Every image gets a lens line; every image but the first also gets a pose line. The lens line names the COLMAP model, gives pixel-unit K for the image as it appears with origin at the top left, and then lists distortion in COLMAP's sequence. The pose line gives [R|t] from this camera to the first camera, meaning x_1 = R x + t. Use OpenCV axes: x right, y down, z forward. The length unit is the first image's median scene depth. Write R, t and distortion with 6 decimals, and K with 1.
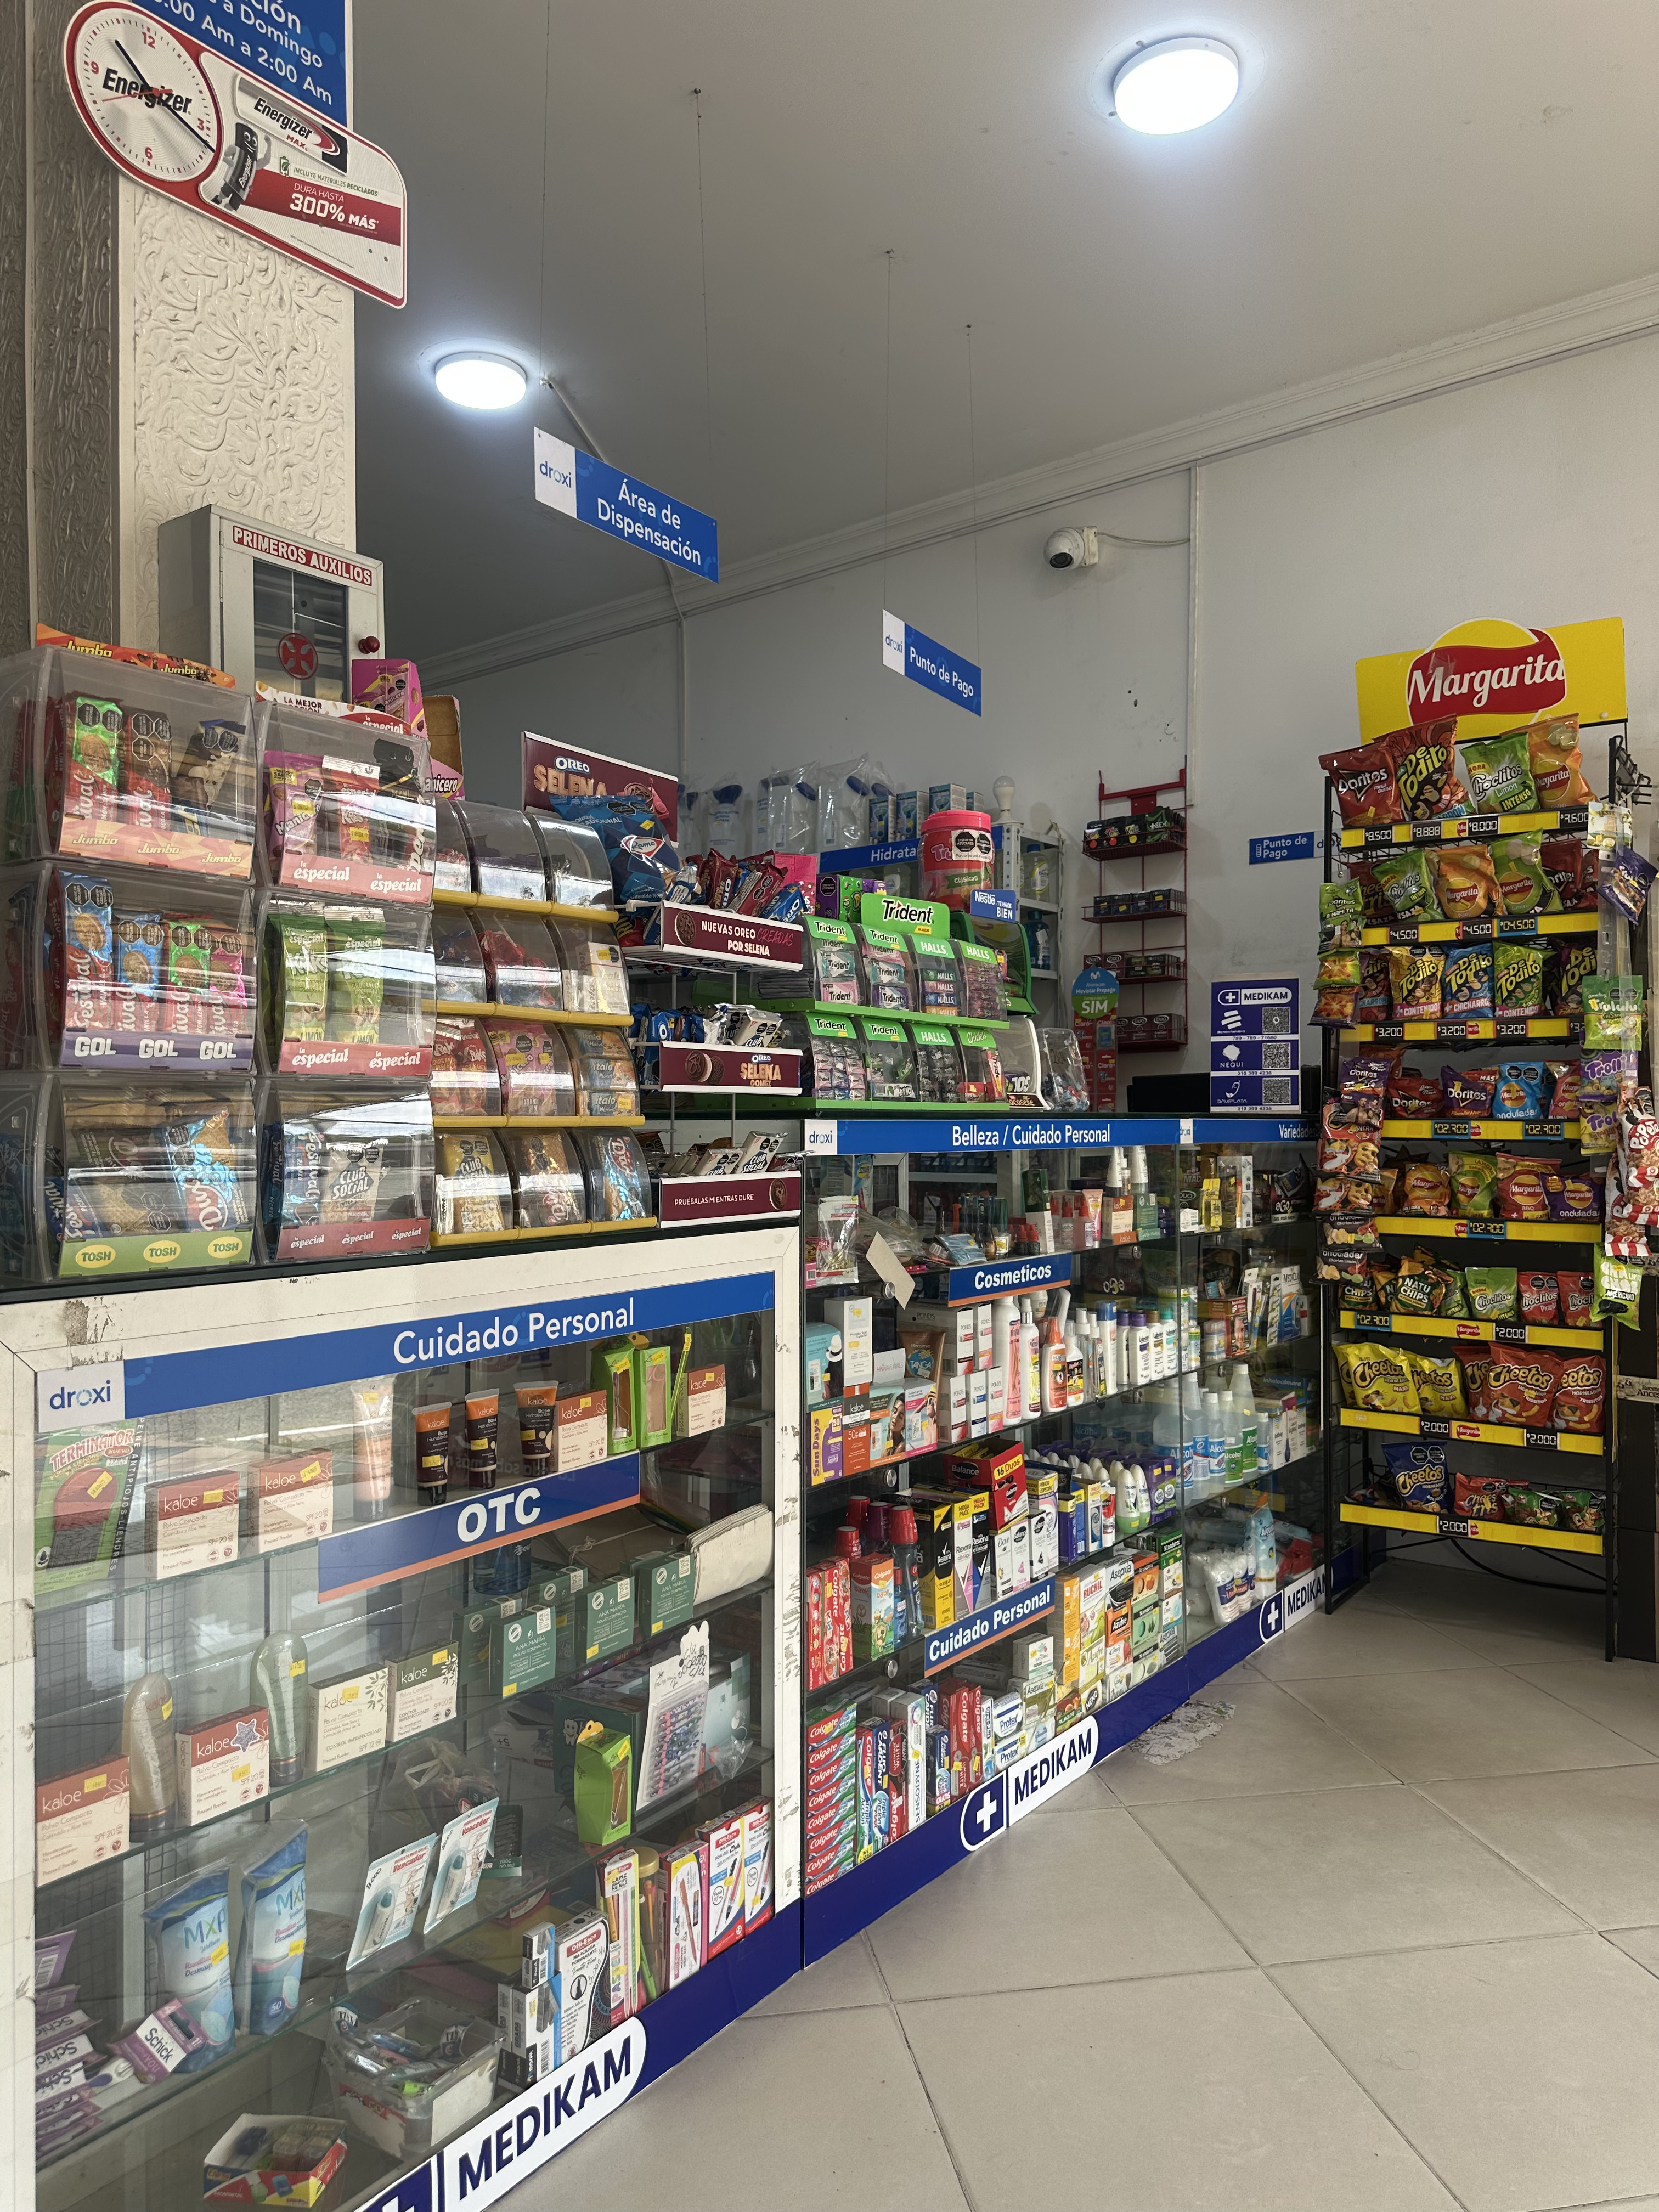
lens RADIAL K [[1569.4, 0, 826.5], [0, 1569.4, 1129.4], [0, 0, 1]] dist [0.030712, -0.014653]
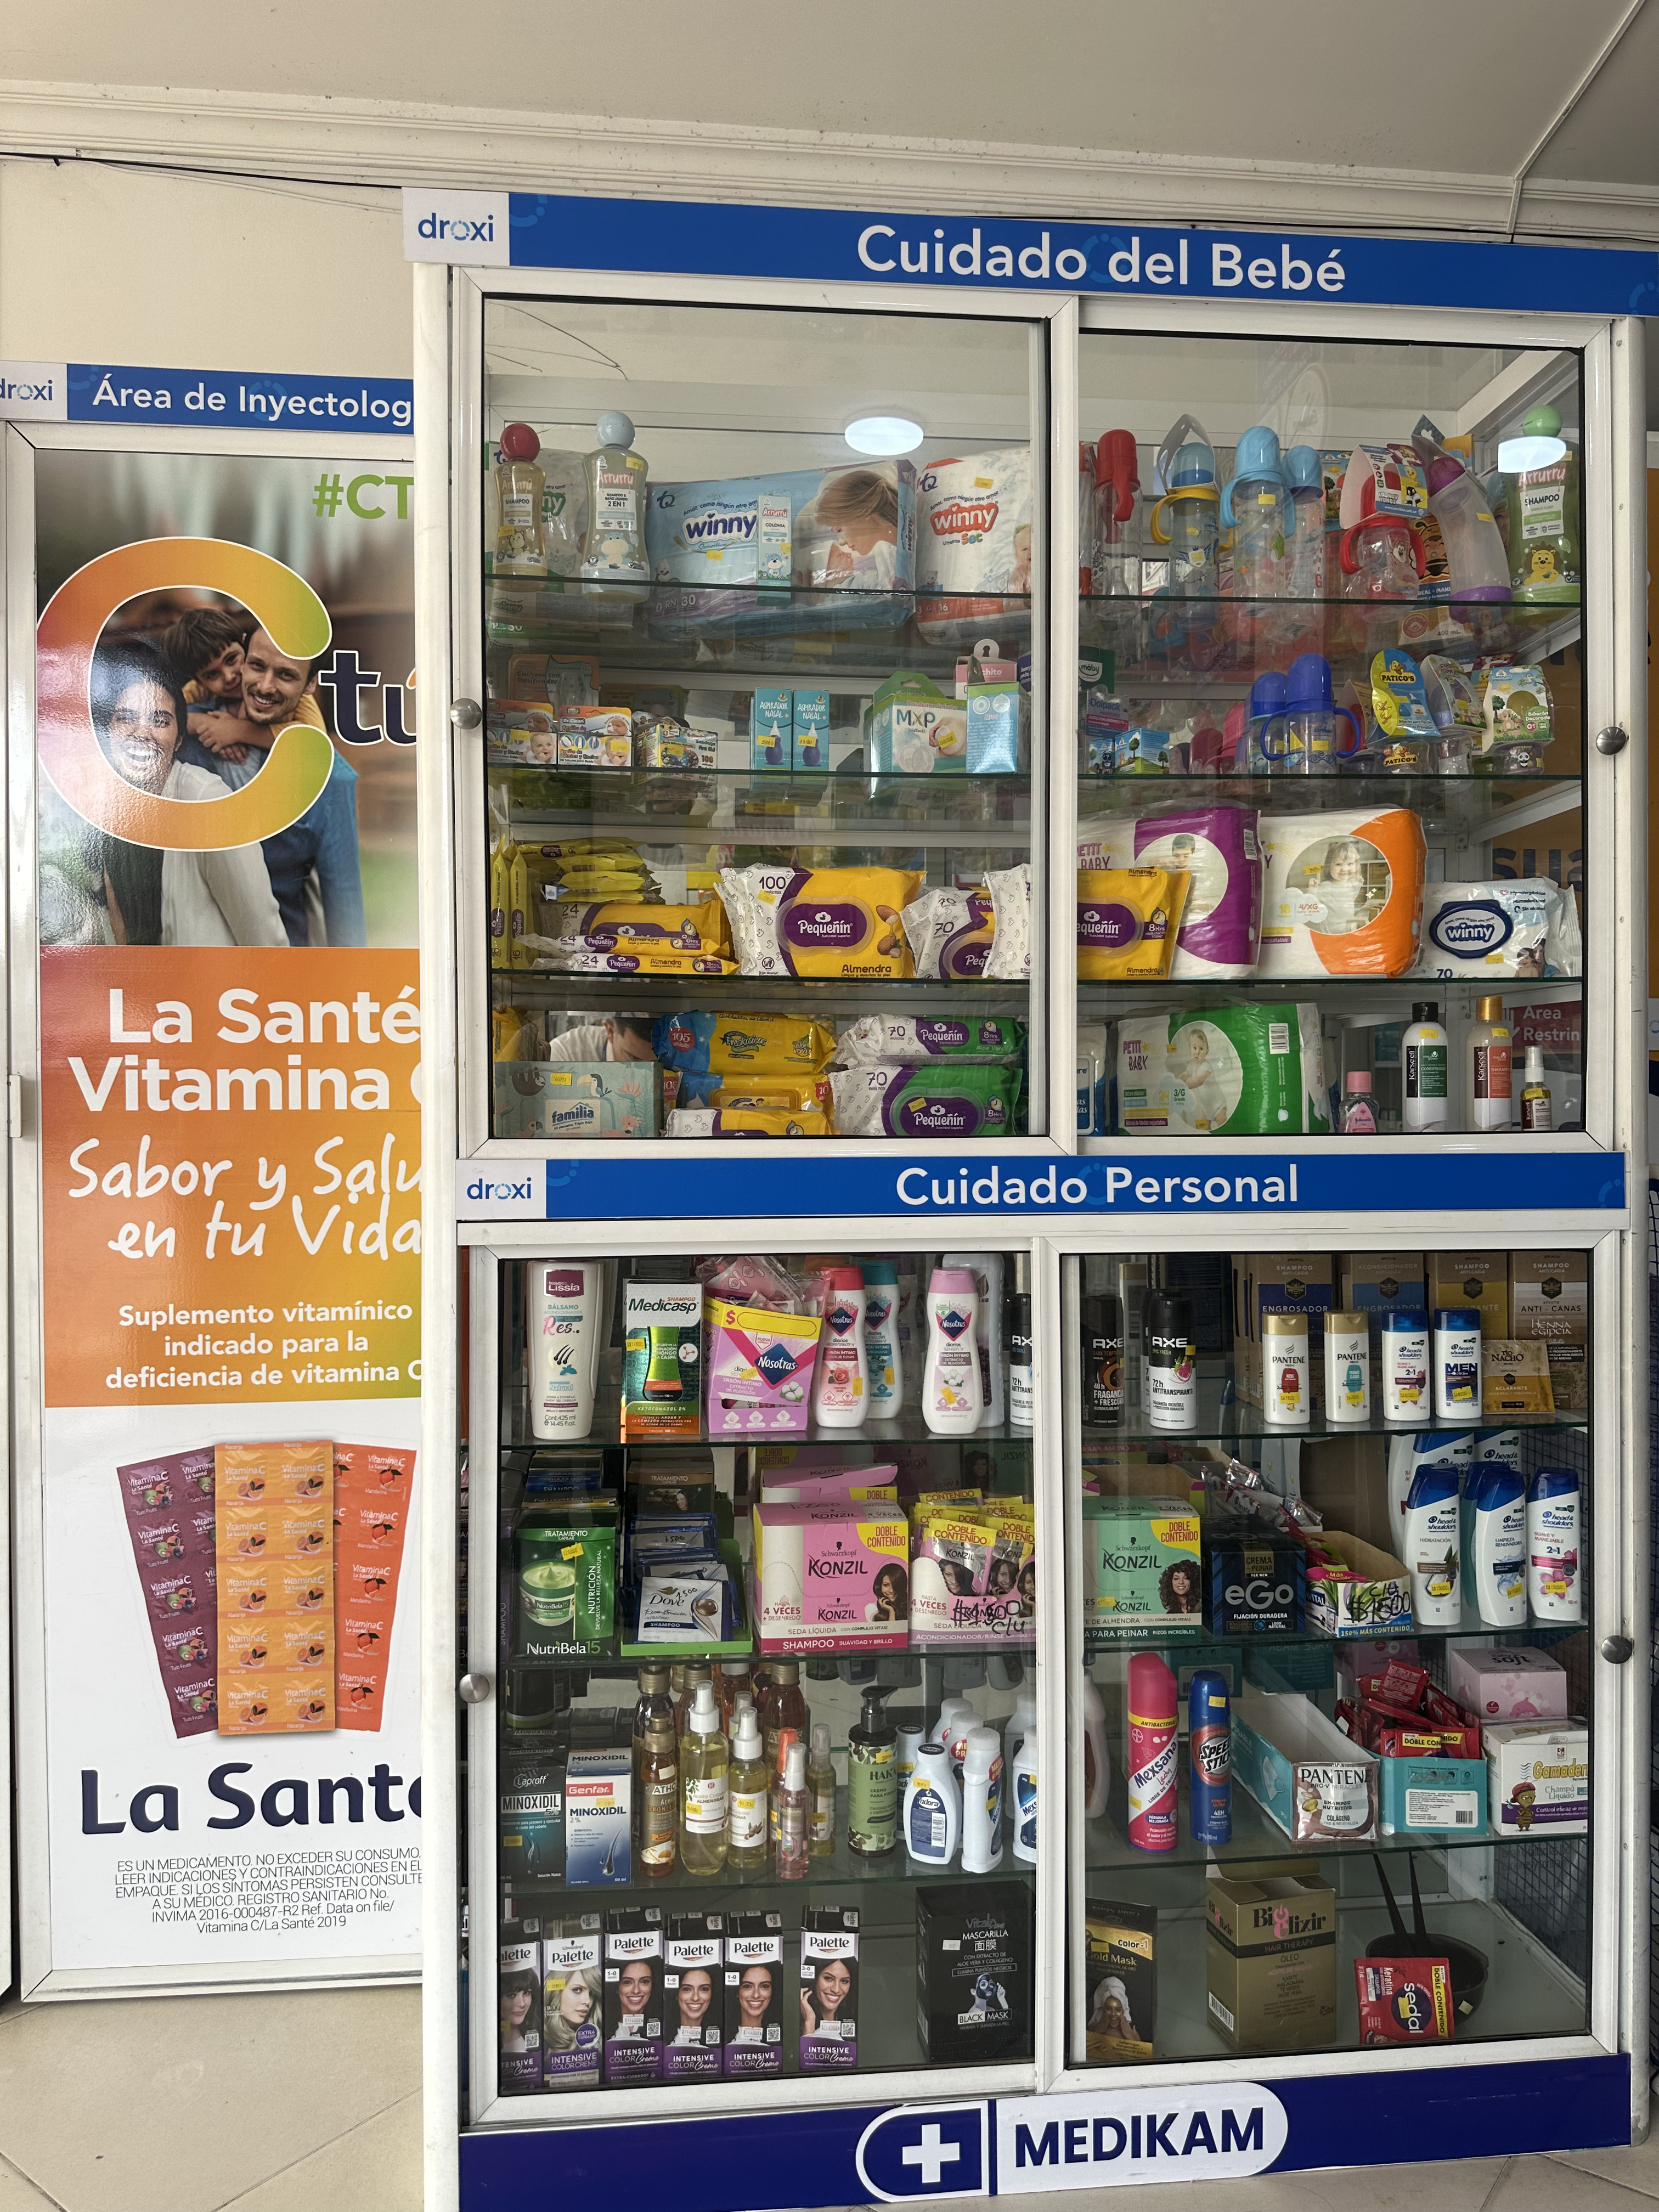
lens RADIAL K [[1569.4, 0, 832.8], [0, 1569.4, 1108.4], [0, 0, 1]] dist [0.030712, -0.014653]
pose [[0.681903, 0.096627, -0.725032, 0.251228], [-0.021492, 0.993455, 0.112187, 0.005436], [0.731126, -0.060918, 0.679517, 0.351604]]
